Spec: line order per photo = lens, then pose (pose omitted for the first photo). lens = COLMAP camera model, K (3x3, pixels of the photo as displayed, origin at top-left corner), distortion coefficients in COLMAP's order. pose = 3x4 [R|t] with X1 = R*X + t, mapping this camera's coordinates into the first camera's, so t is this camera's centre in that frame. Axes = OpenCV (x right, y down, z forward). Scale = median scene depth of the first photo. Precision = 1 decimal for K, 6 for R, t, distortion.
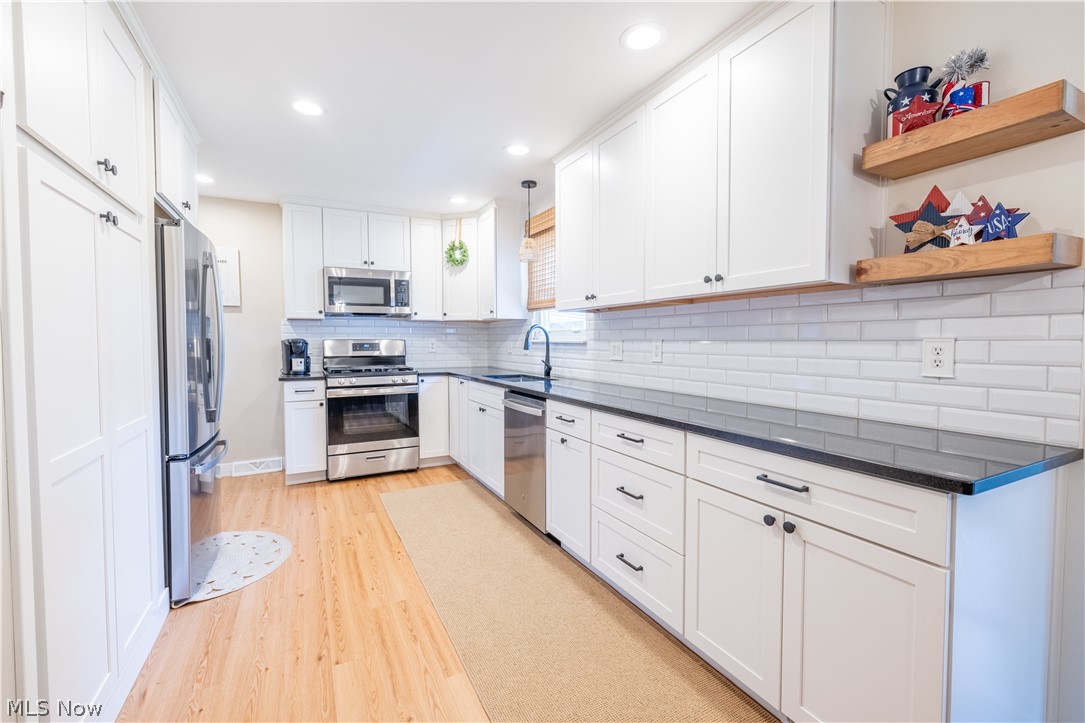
lens RADIAL K [[456.0, 0, 540.2], [0, 456.0, 353.0], [0, 0, 1]] dist [-0.001392, 0.000341]
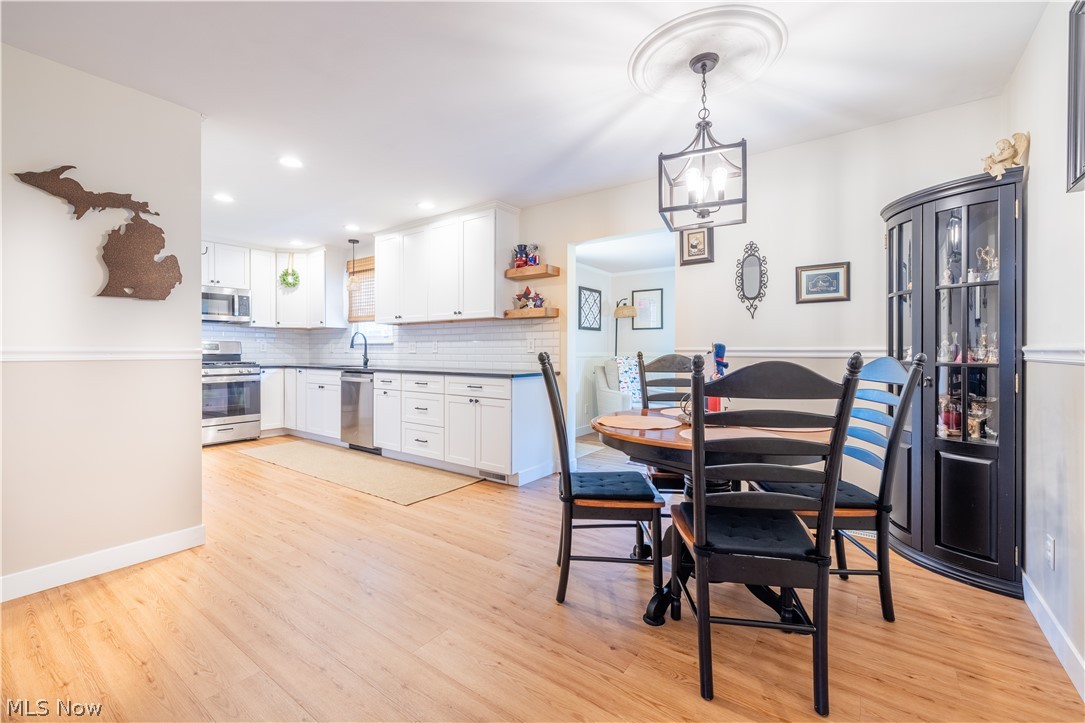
lens RADIAL K [[454.8, 0, 545.3], [0, 454.8, 353.8], [0, 0, 1]] dist [0.002568, 0.000317]
pose [[0.893296, 0.001674, 0.449466, -0.138184], [0.009687, 0.999689, -0.022975, 0.054201], [-0.449364, 0.024878, 0.893002, -0.670108]]
